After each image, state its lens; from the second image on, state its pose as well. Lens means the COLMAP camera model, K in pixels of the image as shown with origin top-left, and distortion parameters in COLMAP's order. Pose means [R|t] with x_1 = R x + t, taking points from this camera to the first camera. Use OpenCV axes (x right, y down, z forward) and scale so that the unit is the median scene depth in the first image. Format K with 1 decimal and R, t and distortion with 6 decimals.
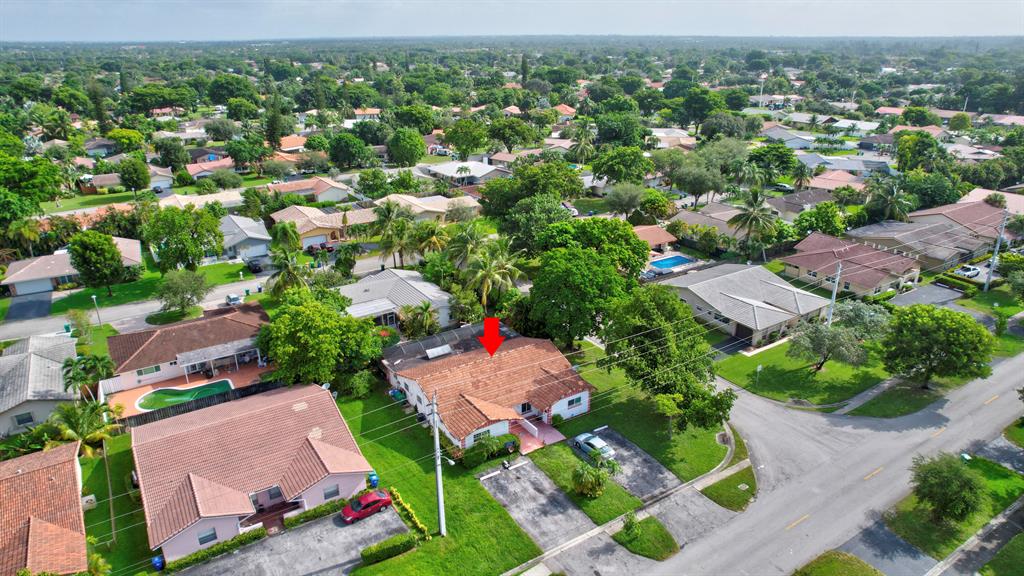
lens RADIAL K [[653.2, 0, 512.0], [0, 653.2, 288.0], [0, 0, 1]] dist [-0.073482, 0.066633]
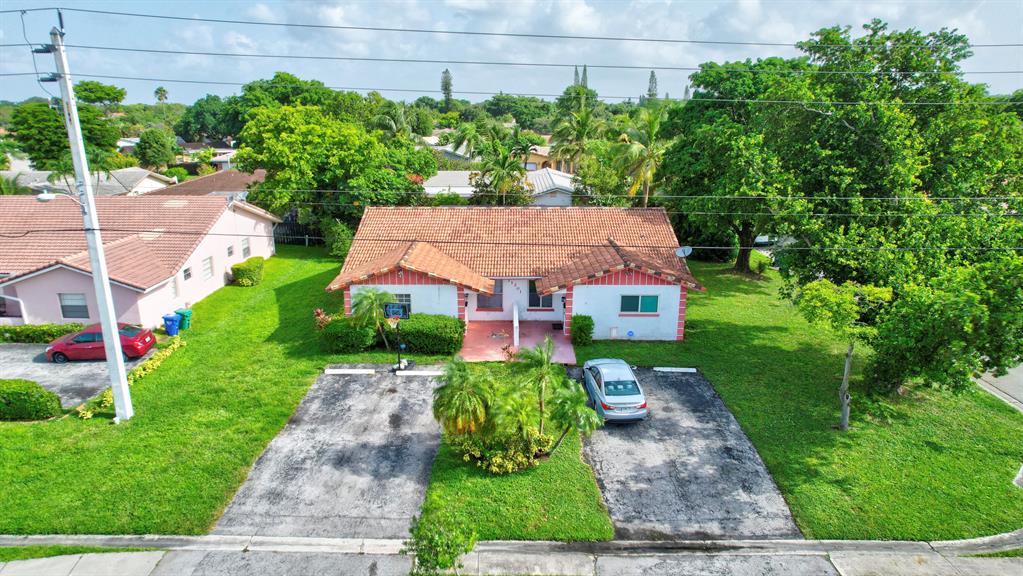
lens RADIAL K [[655.0, 0, 509.4], [0, 655.0, 293.0], [0, 0, 1]] dist [-0.089491, 0.087332]
pose [[0.836497, 0.154706, -0.525679, 0.239832], [-0.200767, 0.979138, -0.031316, 0.190059], [0.509868, 0.131735, 0.850106, 0.557583]]
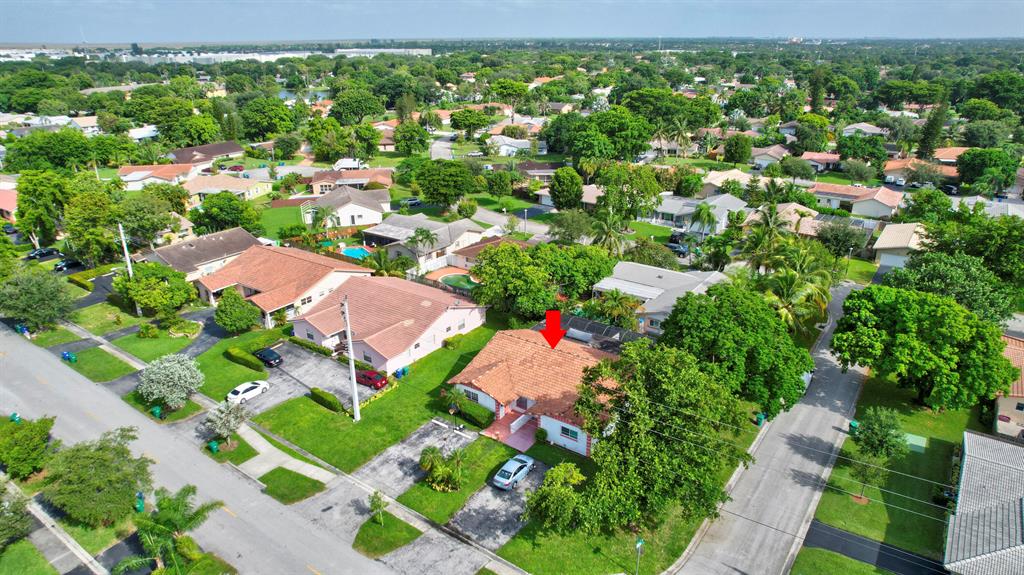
lens RADIAL K [[653.2, 0, 512.0], [0, 653.2, 287.5], [0, 0, 1]] dist [-0.073482, 0.066633]
pose [[0.368231, 0.341170, -0.864875, 0.715379], [-0.337076, 0.915938, 0.217799, -0.156872], [0.866479, 0.211329, 0.452277, 0.479982]]
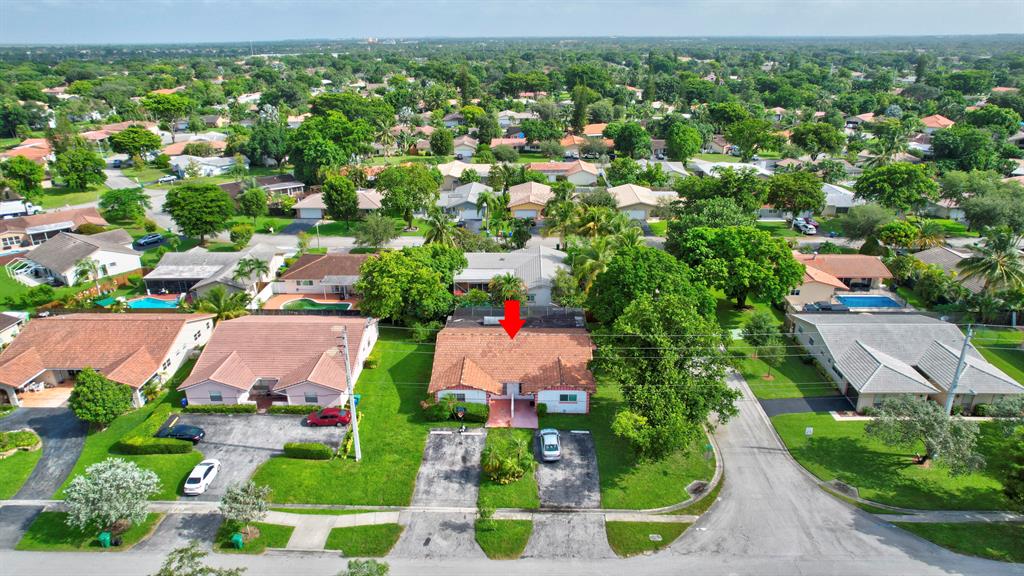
lens RADIAL K [[653.2, 0, 512.0], [0, 653.2, 288.0], [0, 0, 1]] dist [-0.073482, 0.066633]
pose [[0.827988, 0.203282, -0.522602, 0.474820], [-0.201464, 0.977590, 0.061073, -0.024919], [0.523306, 0.054718, 0.850386, 0.122784]]
